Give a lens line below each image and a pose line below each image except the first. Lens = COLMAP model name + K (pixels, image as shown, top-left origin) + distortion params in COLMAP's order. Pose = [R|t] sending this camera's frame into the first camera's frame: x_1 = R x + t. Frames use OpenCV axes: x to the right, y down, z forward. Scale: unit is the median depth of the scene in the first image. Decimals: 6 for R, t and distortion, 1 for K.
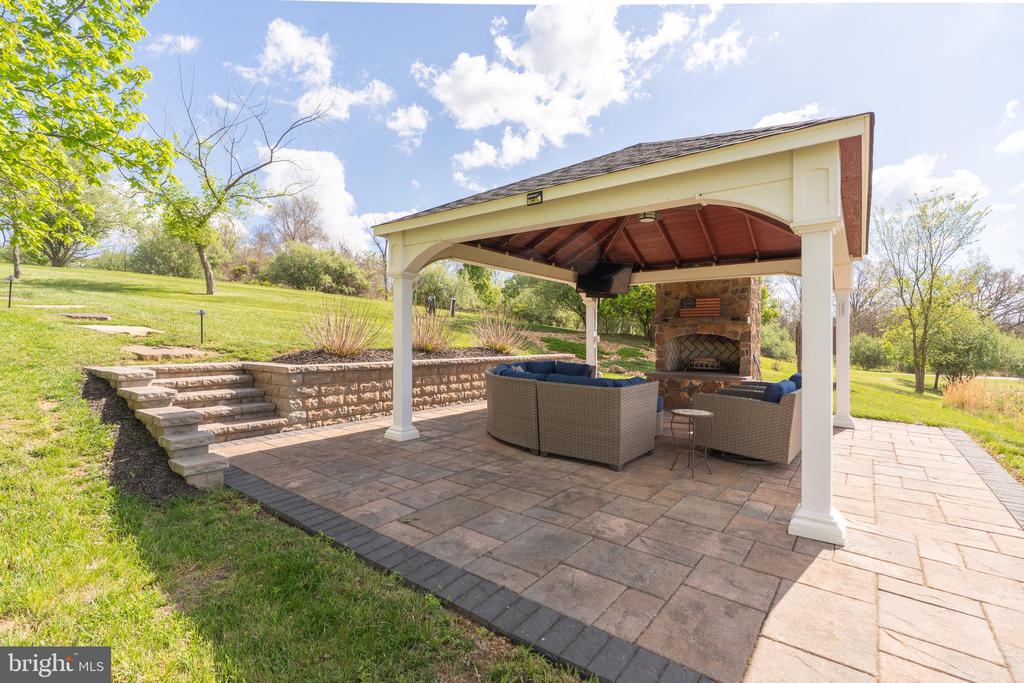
lens RADIAL K [[496.3, 0, 510.9], [0, 496.3, 341.7], [0, 0, 1]] dist [-0.004548, 0.007656]
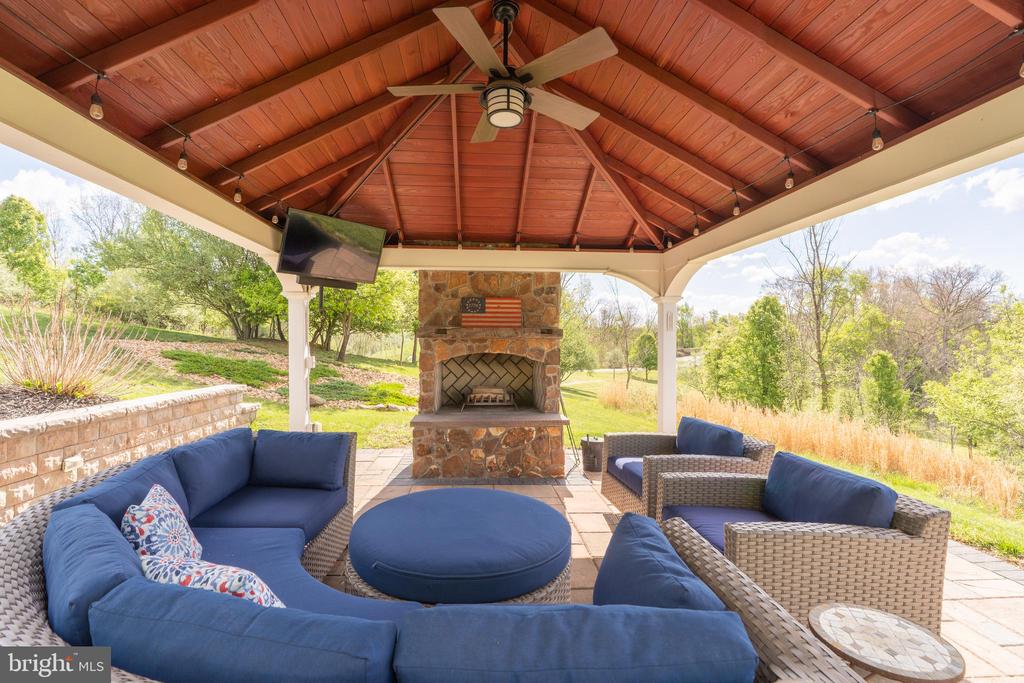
lens RADIAL K [[496.3, 0, 533.2], [0, 496.3, 343.4], [0, 0, 1]] dist [-0.004548, 0.007656]
pose [[0.742906, -0.002089, 0.669393, -0.011724], [0.004784, 0.999986, -0.002188, -0.025456], [-0.669379, 0.004828, 0.742906, 0.456272]]
